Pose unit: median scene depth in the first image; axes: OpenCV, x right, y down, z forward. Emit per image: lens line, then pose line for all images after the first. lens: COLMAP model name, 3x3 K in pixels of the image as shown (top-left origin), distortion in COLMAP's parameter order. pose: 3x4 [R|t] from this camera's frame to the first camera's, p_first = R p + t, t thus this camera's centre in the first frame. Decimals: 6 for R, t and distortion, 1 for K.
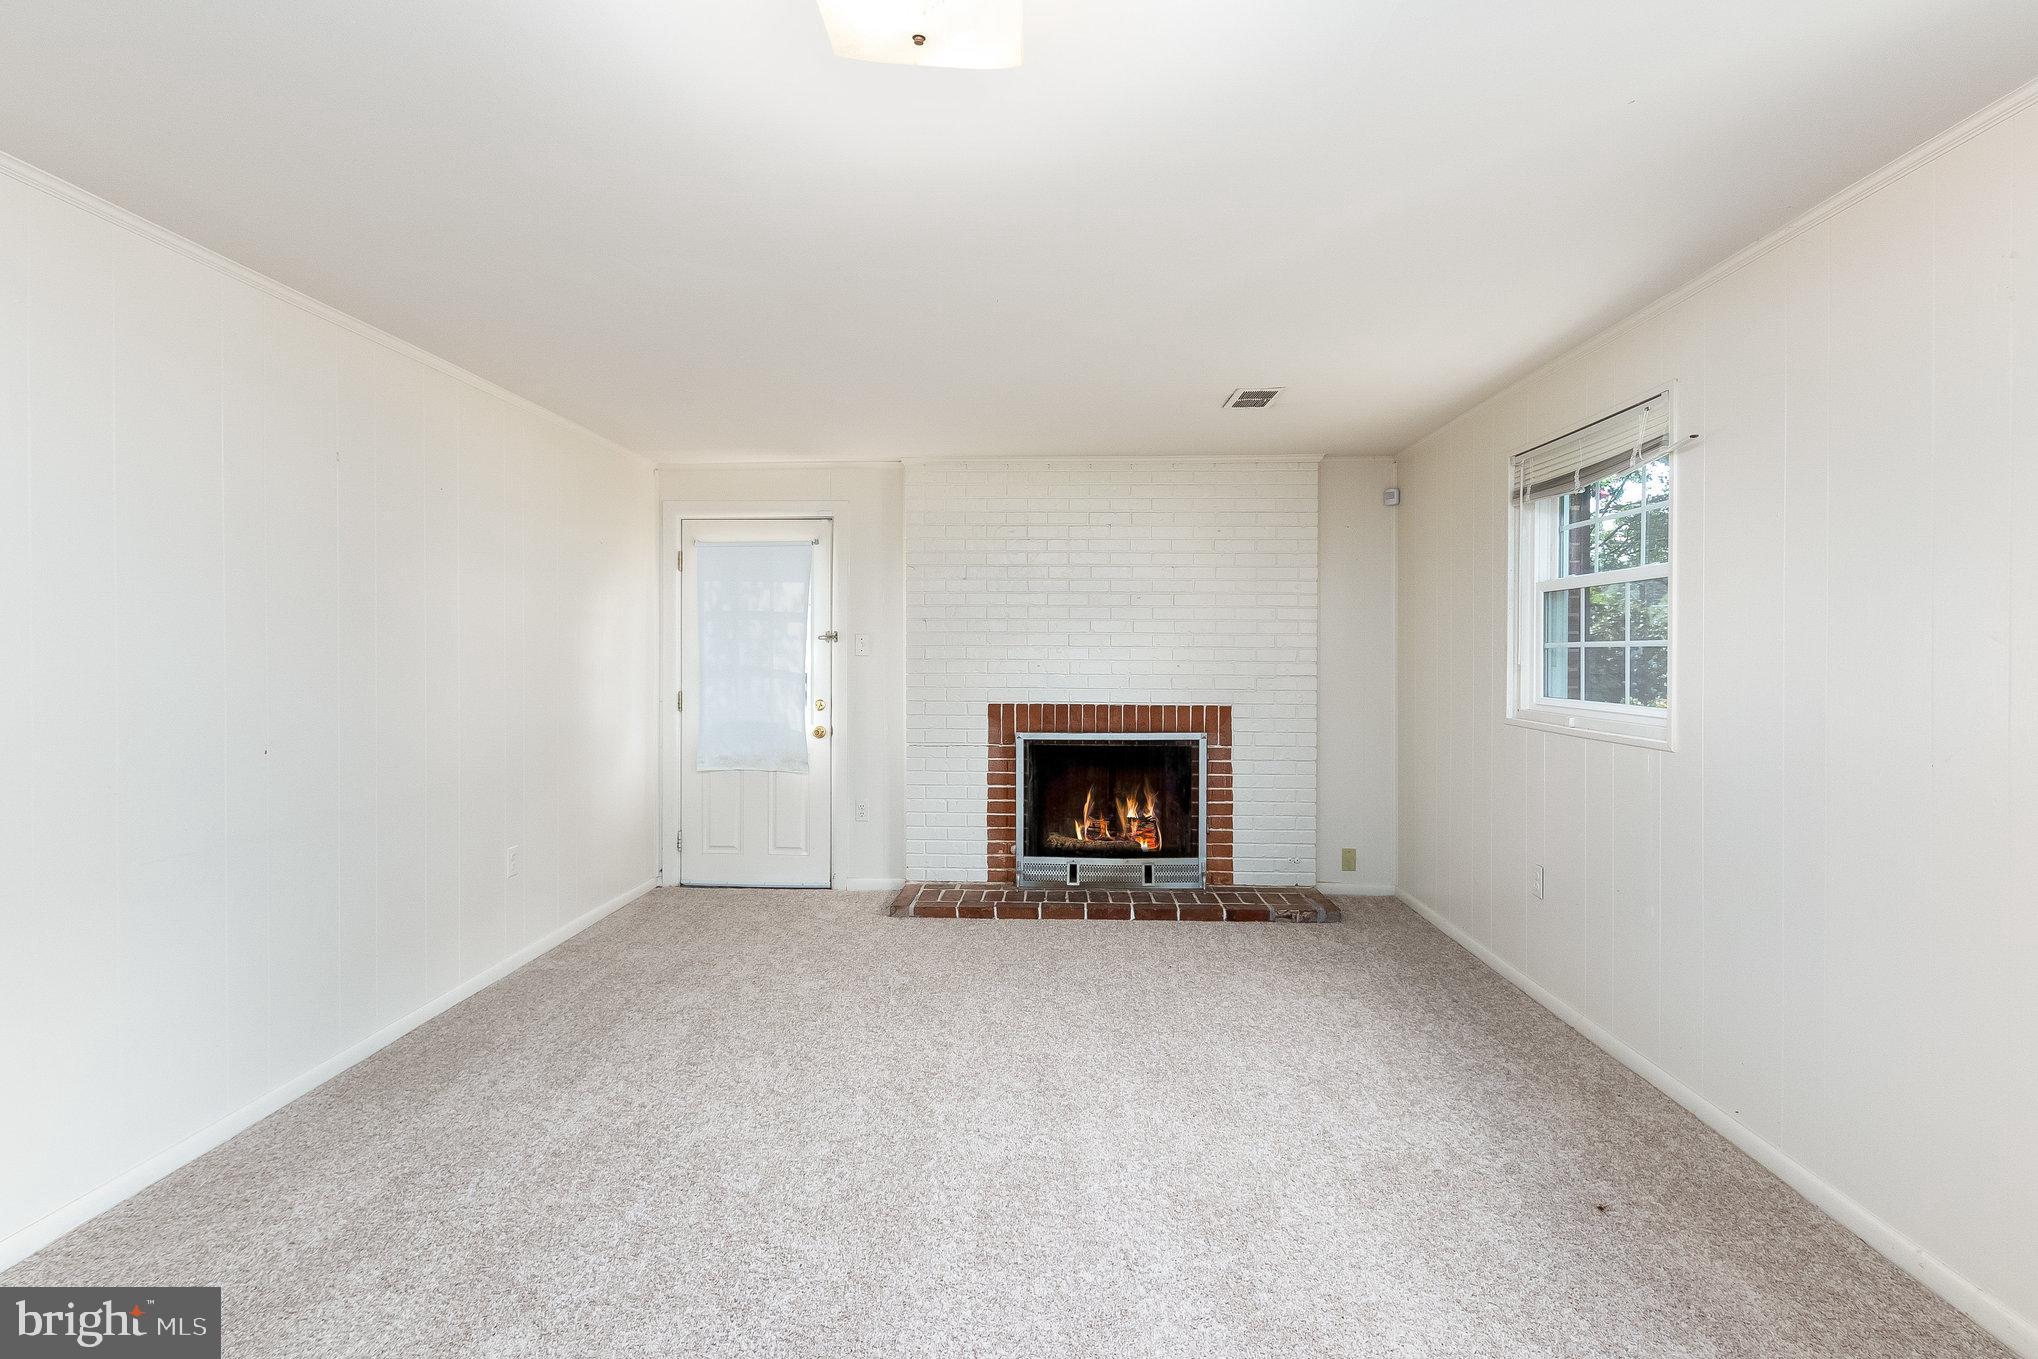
lens RADIAL K [[931.5, 0, 1018.7], [0, 931.5, 659.0], [0, 0, 1]] dist [0.003666, -0.000489]
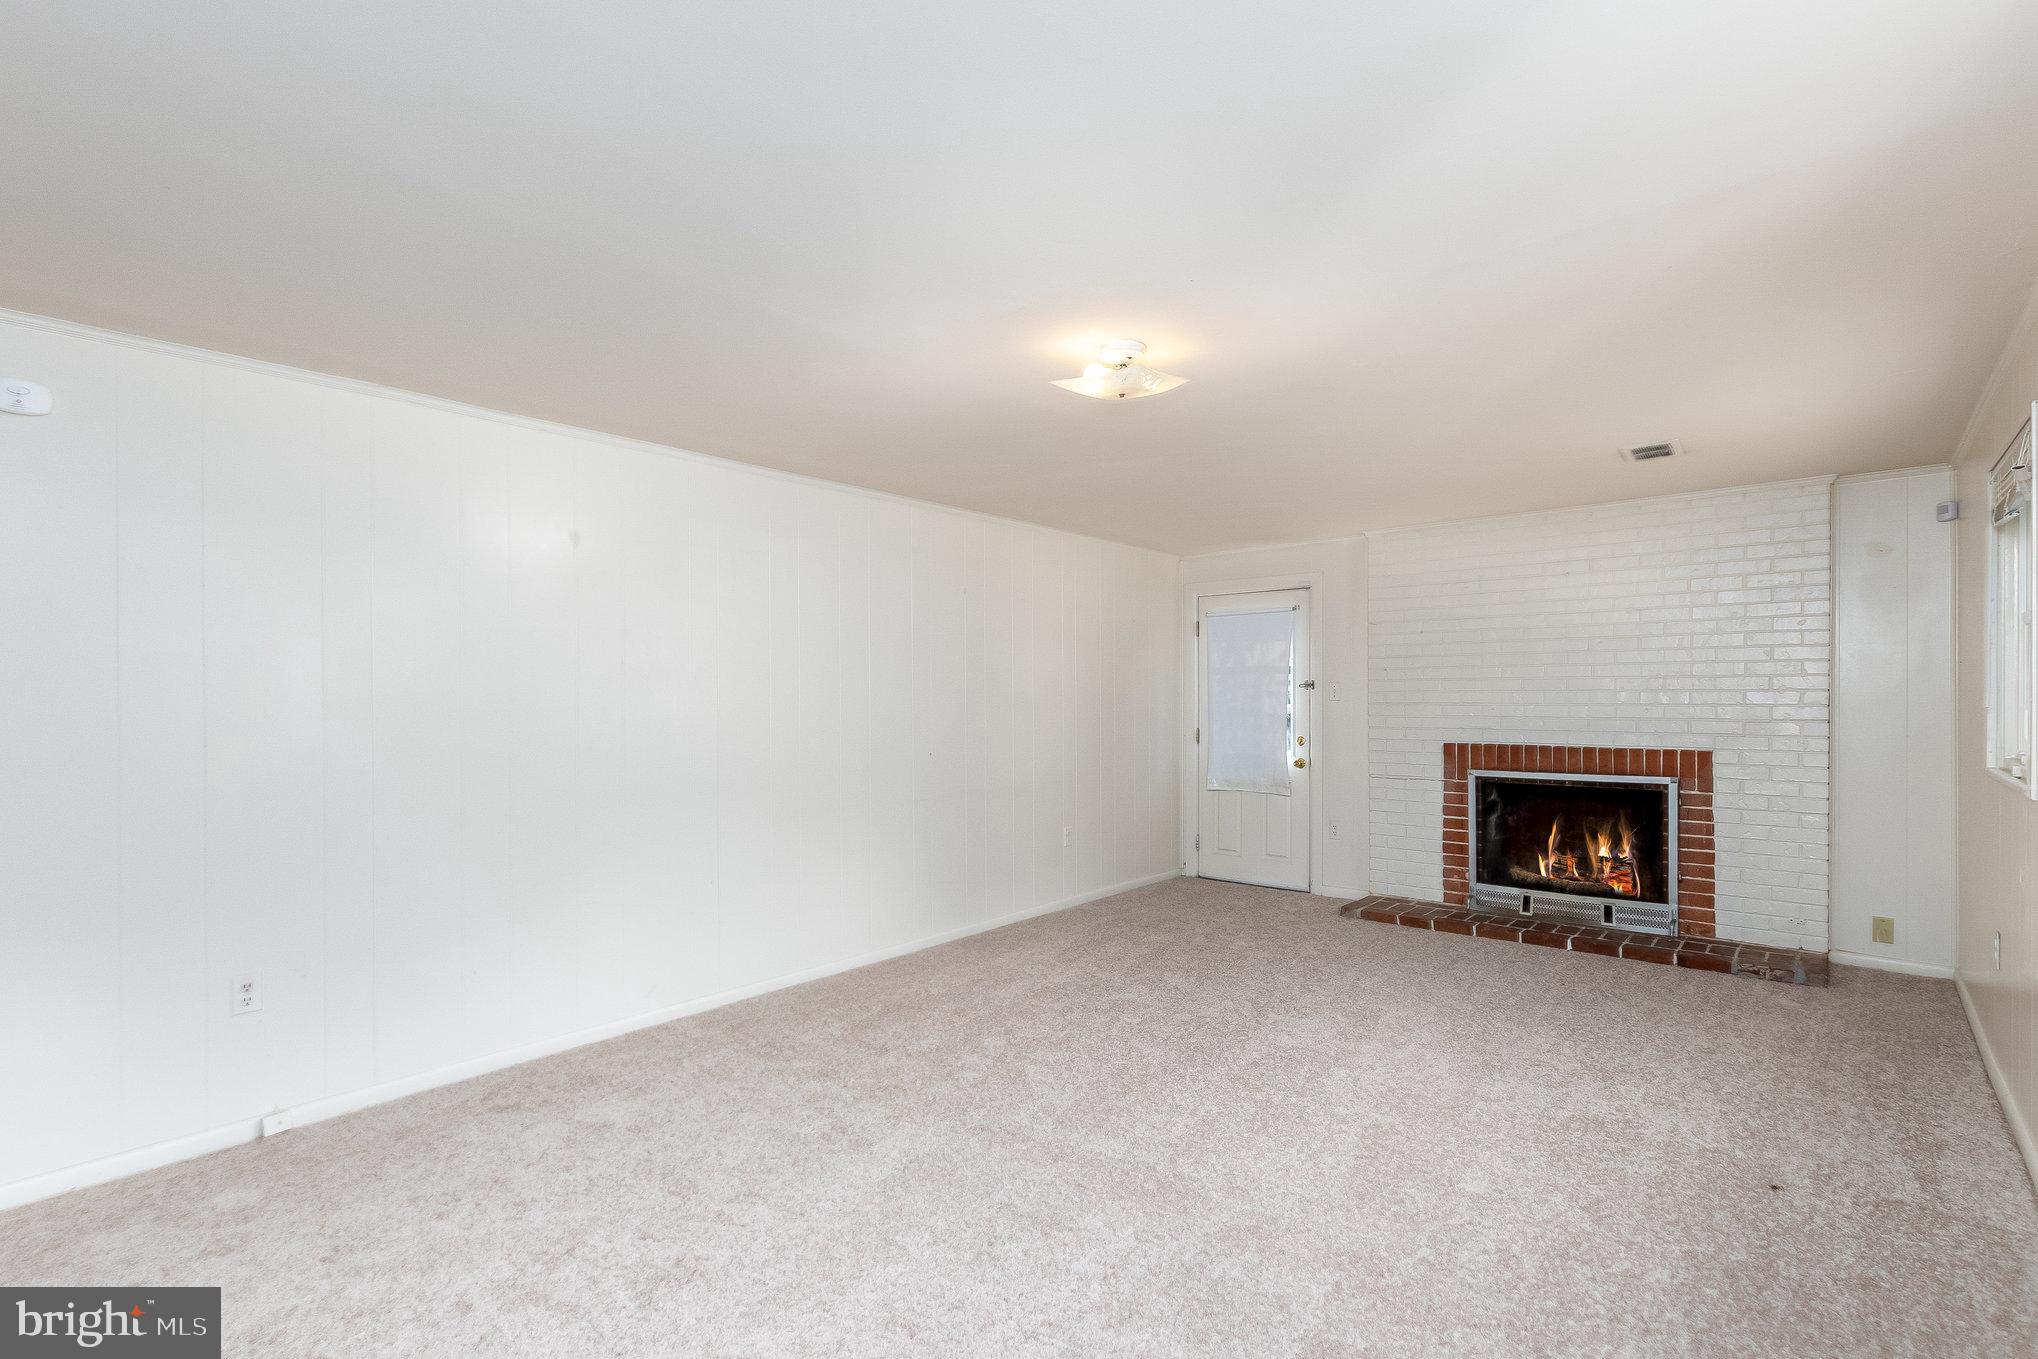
lens RADIAL K [[924.1, 0, 1026.1], [0, 924.1, 696.3], [0, 0, 1]] dist [0.006986, -0.001294]
pose [[0.793209, -0.007757, -0.608900, 0.249881], [0.003063, 0.999957, -0.008749, 0.000334], [0.608942, 0.005075, 0.793199, -0.187459]]
